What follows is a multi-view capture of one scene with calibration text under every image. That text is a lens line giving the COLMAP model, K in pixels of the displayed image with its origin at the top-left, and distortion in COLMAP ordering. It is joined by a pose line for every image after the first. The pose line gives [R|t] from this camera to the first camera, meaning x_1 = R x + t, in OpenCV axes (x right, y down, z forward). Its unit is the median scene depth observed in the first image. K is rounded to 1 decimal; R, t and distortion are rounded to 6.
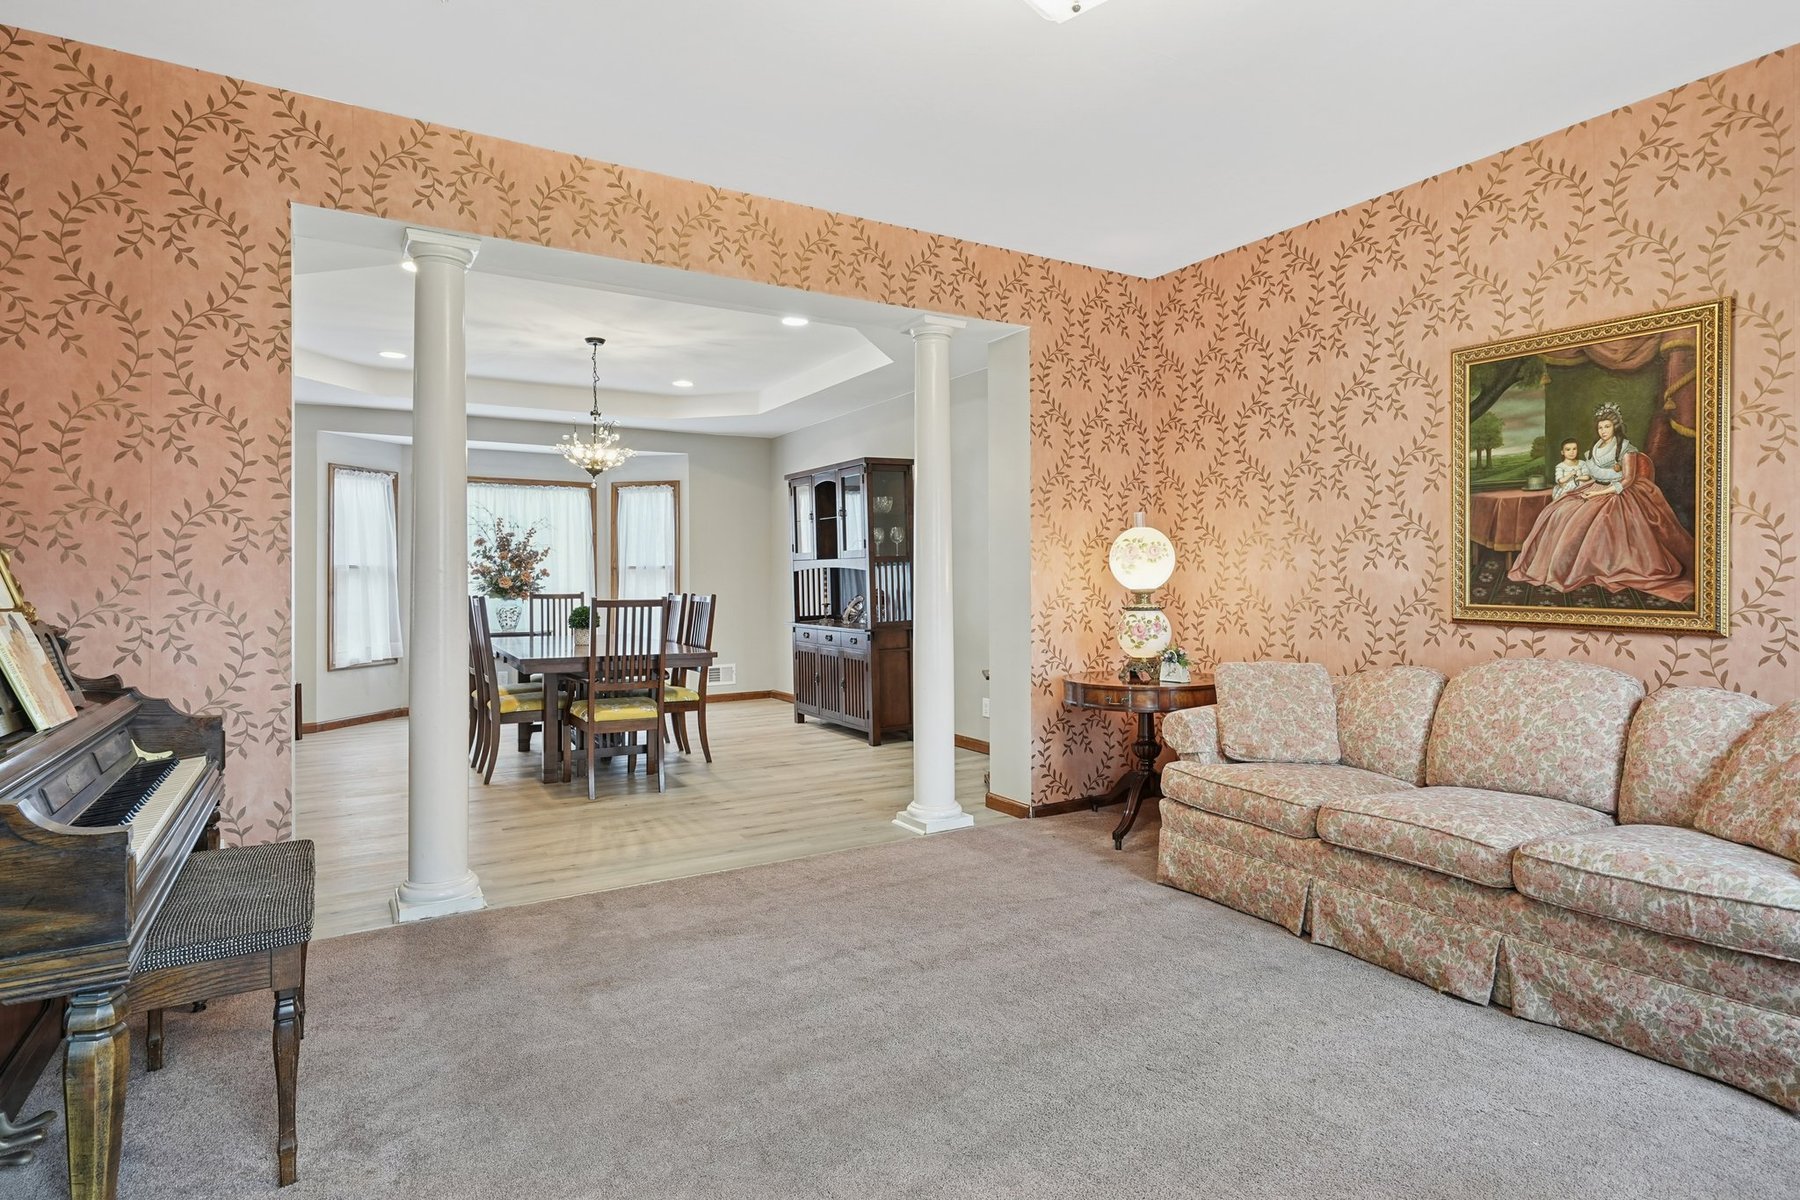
lens RADIAL K [[967.5, 0, 894.9], [0, 967.5, 581.4], [0, 0, 1]] dist [0.009371, 0.002507]
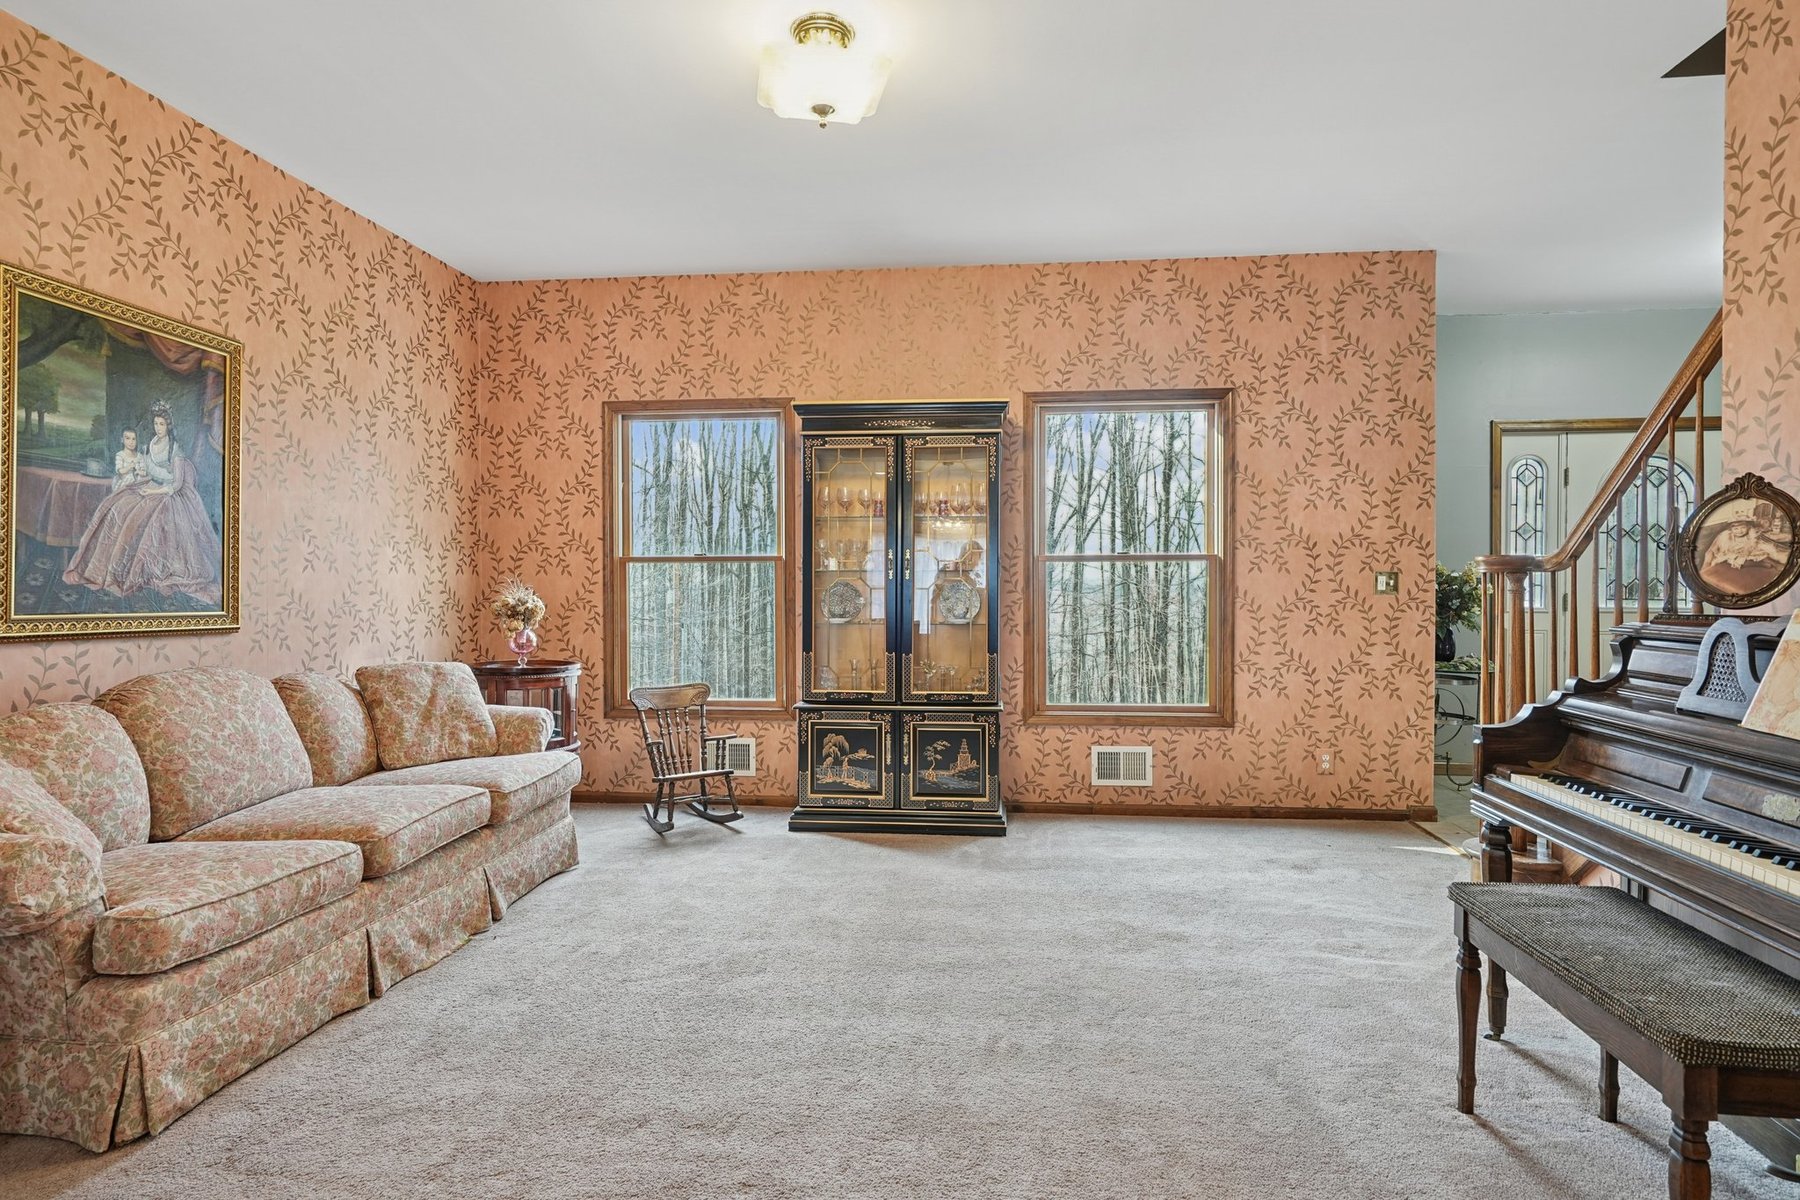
lens RADIAL K [[967.5, 0, 916.9], [0, 967.5, 610.1], [0, 0, 1]] dist [0.009371, 0.002507]
pose [[-0.812251, -0.005527, 0.583282, -0.408727], [0.010316, 0.999663, 0.023838, 0.009148], [-0.583217, 0.025379, -0.811920, 1.251125]]
